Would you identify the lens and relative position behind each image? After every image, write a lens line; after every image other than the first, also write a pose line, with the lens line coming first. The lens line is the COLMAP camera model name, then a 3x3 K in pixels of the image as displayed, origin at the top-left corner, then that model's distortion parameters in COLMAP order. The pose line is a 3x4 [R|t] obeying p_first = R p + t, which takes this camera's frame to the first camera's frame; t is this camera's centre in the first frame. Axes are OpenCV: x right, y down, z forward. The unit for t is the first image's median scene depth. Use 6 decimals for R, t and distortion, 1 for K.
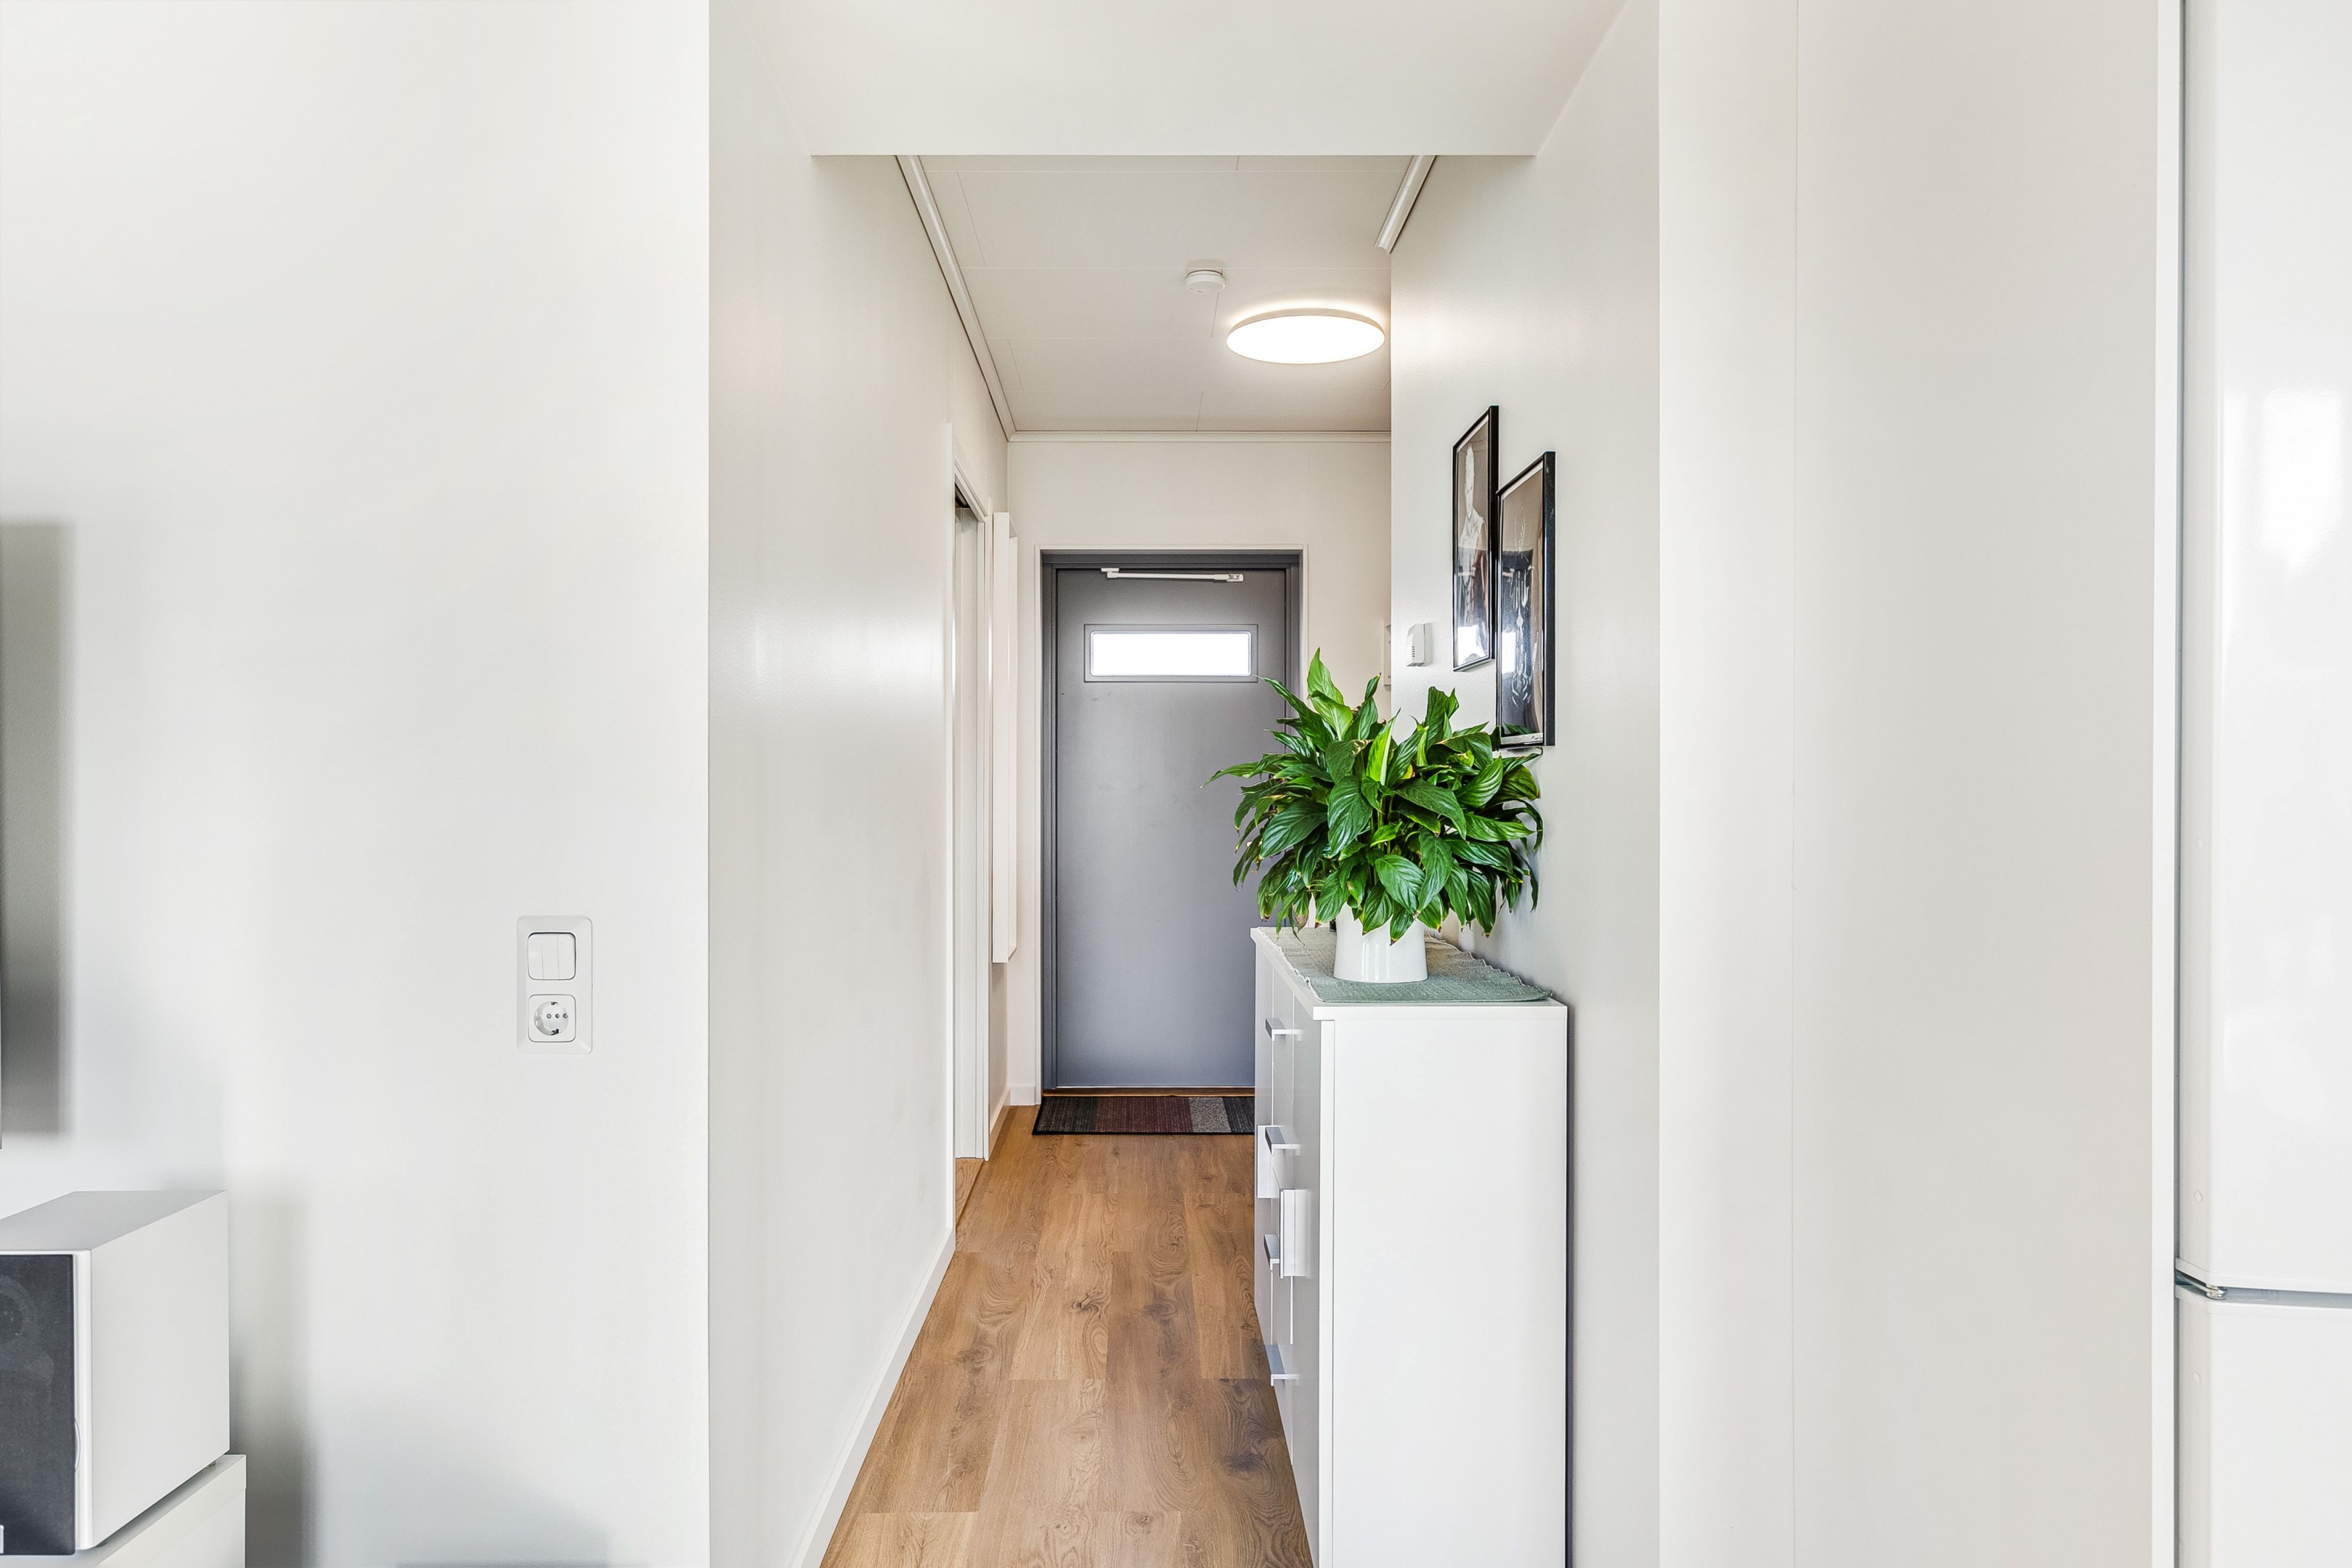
lens RADIAL K [[1387.2, 0, 1176.0], [0, 1387.2, 784.0], [0, 0, 1]] dist [-0.001788, -0.001305]
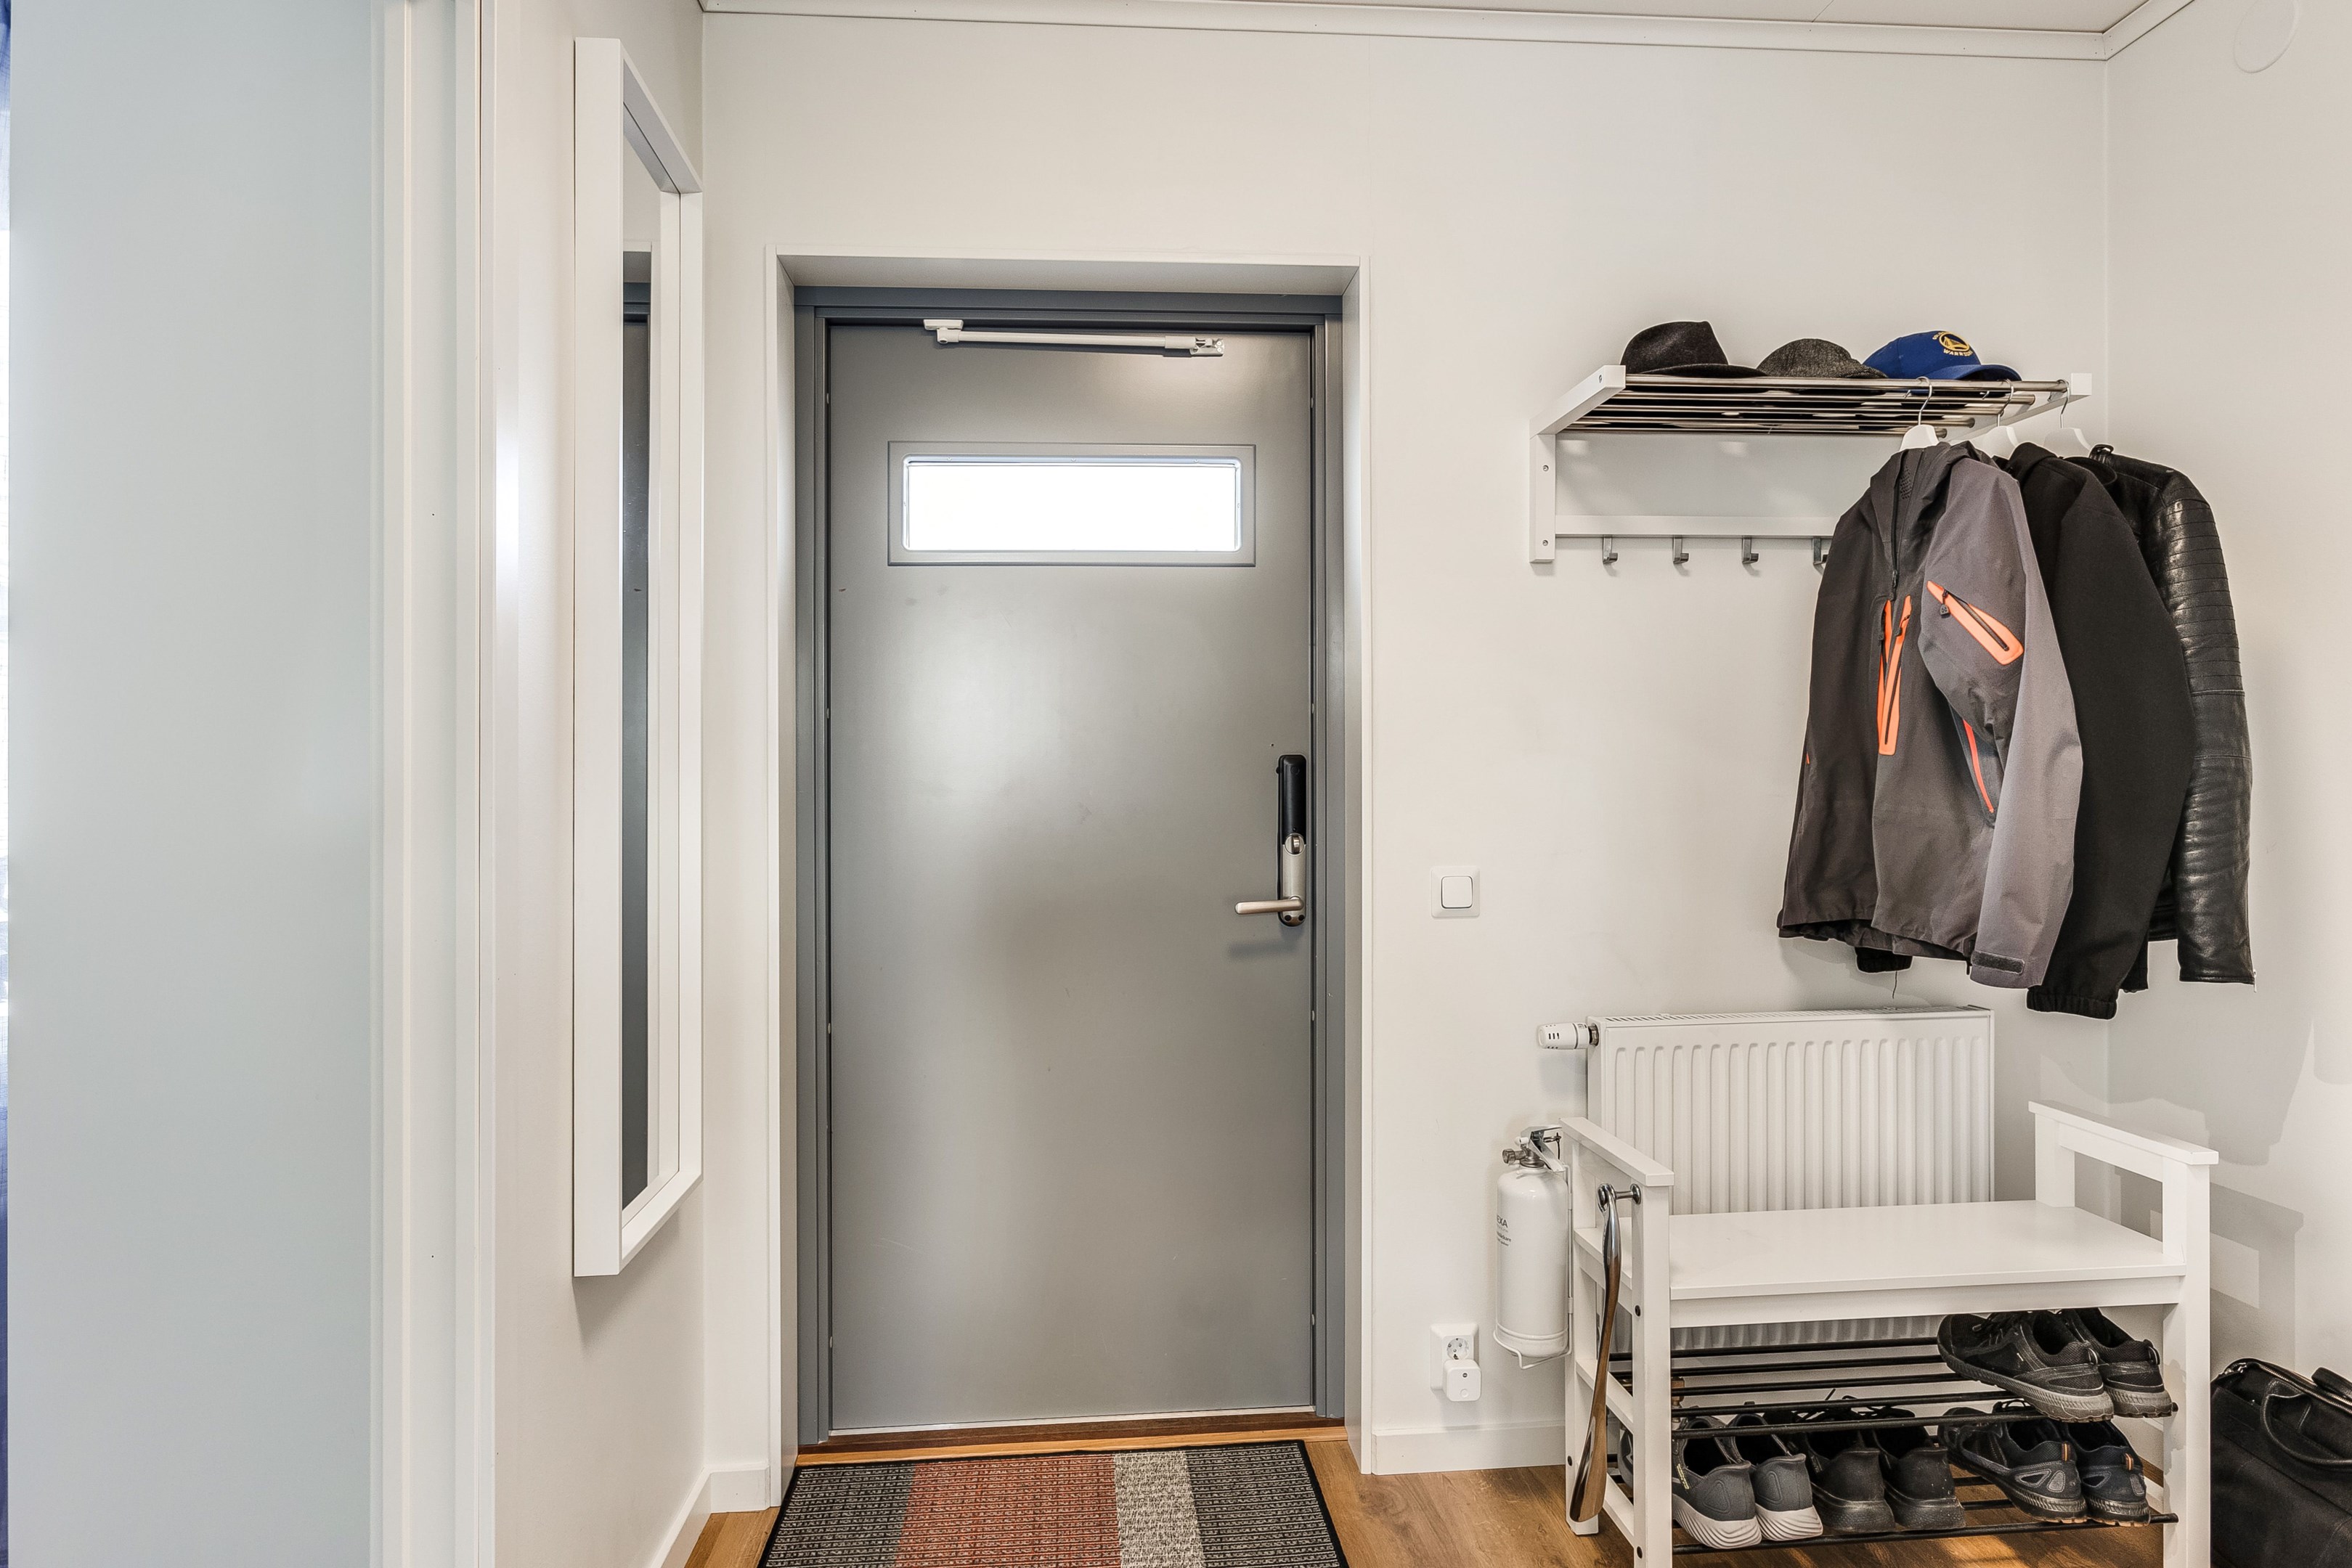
lens RADIAL K [[1387.2, 0, 1176.0], [0, 1387.2, 784.0], [0, 0, 1]] dist [-0.001788, -0.001305]
pose [[0.998152, -0.002928, 0.060694, 0.002219], [0.003040, 0.999994, -0.001757, 0.001607], [-0.060688, 0.001938, 0.998155, 0.529656]]
